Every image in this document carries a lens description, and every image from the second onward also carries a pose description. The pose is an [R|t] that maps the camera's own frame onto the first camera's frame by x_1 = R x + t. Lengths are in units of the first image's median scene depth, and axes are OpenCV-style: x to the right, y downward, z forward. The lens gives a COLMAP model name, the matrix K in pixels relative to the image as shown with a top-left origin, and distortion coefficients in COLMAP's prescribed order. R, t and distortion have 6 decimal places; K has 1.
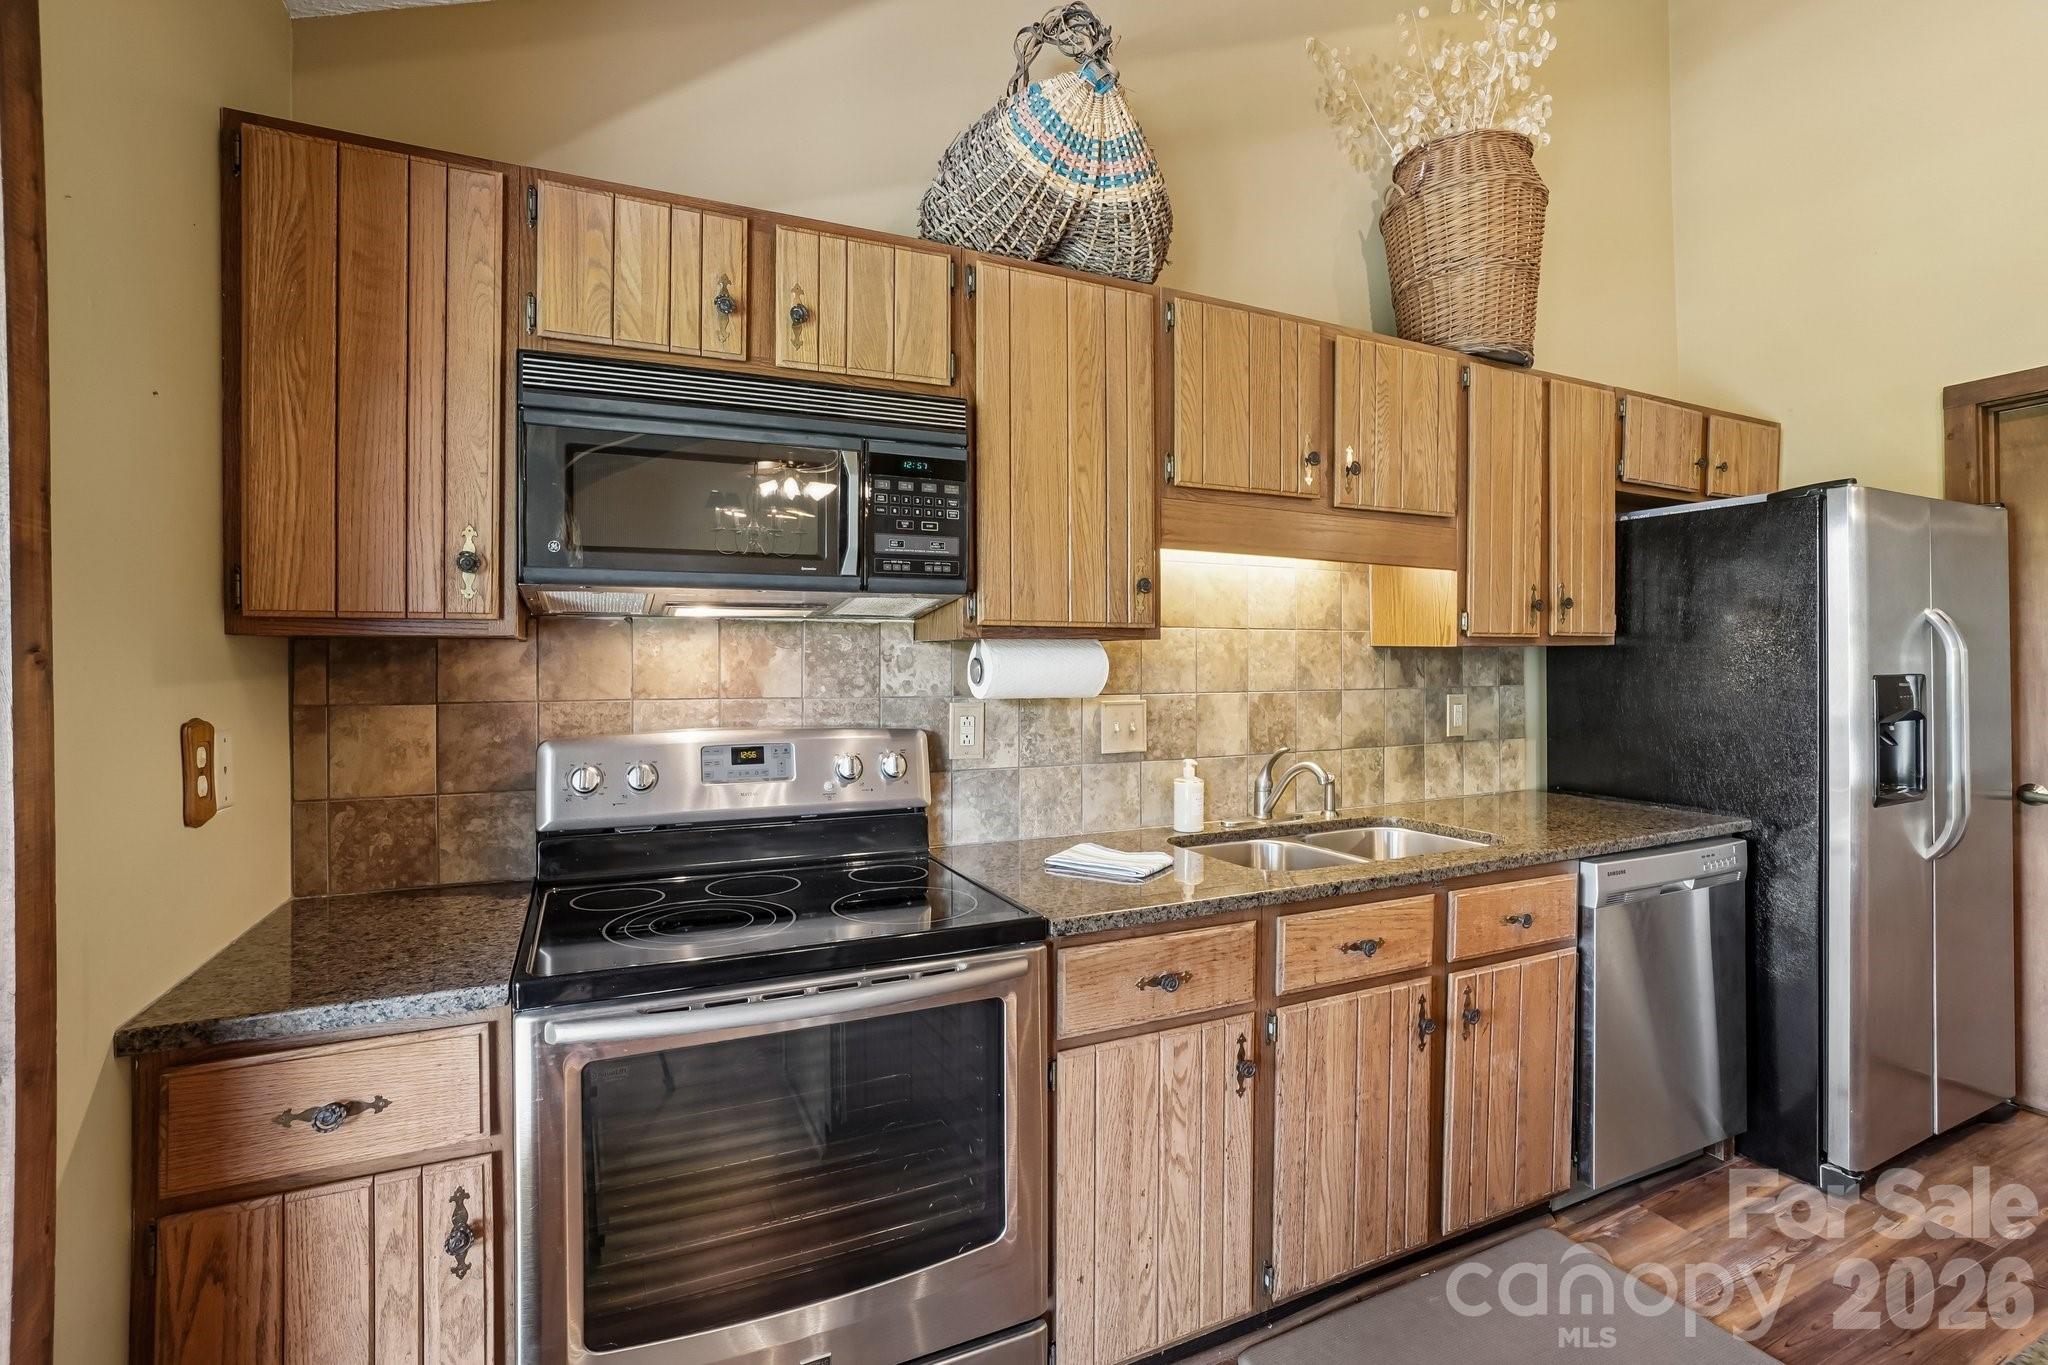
lens RADIAL K [[918.6, 0, 1015.9], [0, 918.6, 659.5], [0, 0, 1]] dist [-0.051044, 0.020310]
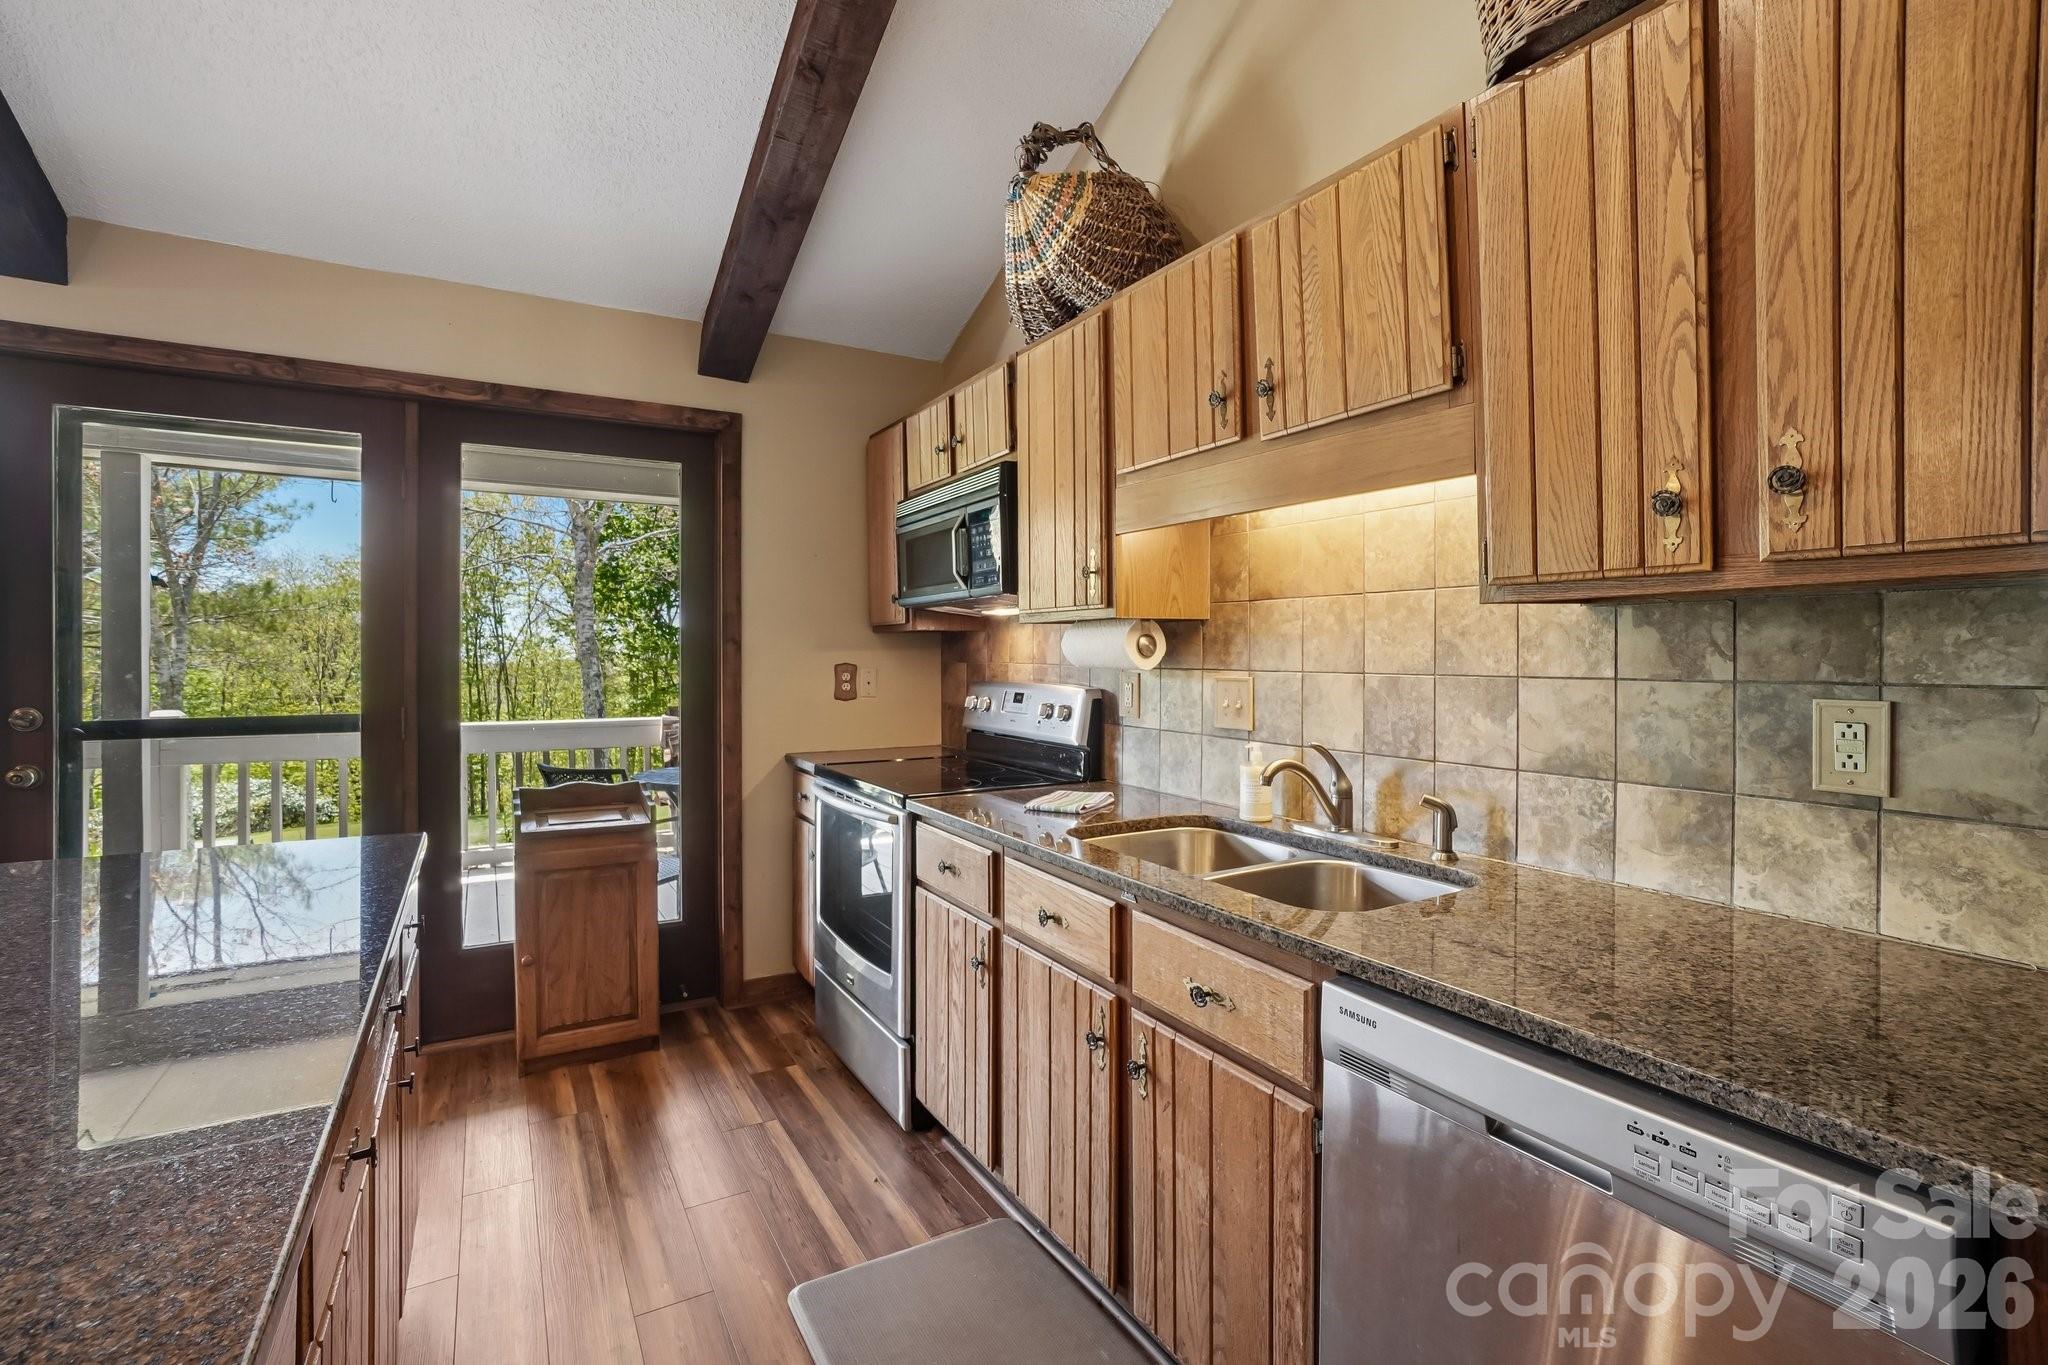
lens RADIAL K [[918.6, 0, 1020.4], [0, 918.6, 659.6], [0, 0, 1]] dist [-0.051044, 0.020310]
pose [[0.092574, 0.011956, -0.995634, 1.153757], [0.007740, 0.999889, 0.012726, 0.012796], [0.995676, -0.008884, 0.092471, 0.725354]]
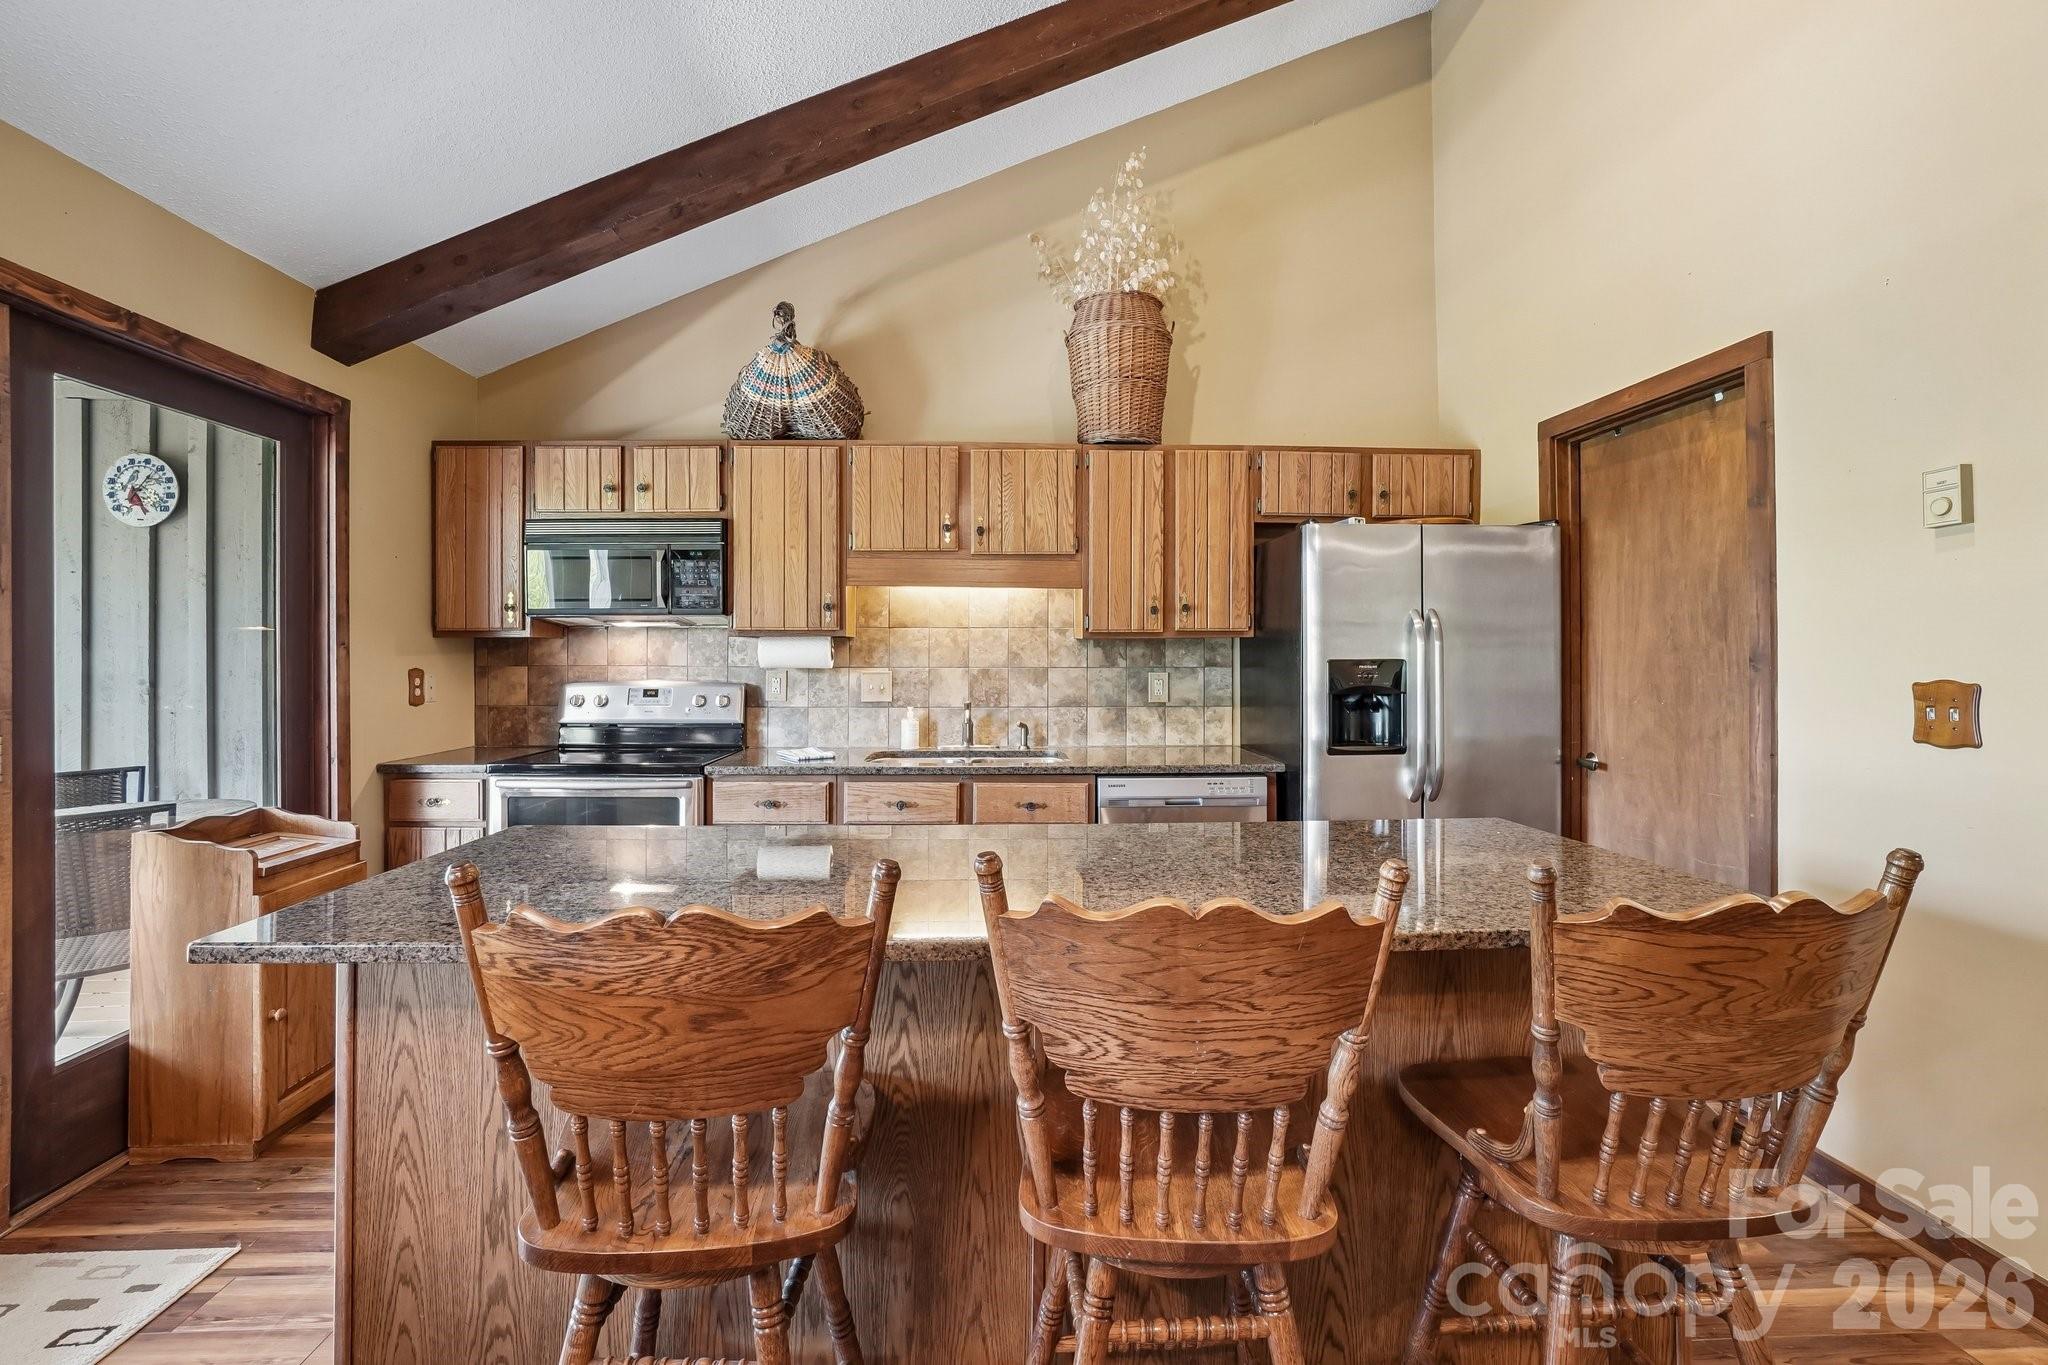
lens RADIAL K [[918.6, 0, 1019.2], [0, 918.6, 651.4], [0, 0, 1]] dist [-0.051044, 0.020310]
pose [[0.924078, 0.003469, -0.382189, 1.080762], [-0.001366, 0.999982, 0.005772, -0.002487], [0.382203, -0.004811, 0.924066, -0.503424]]
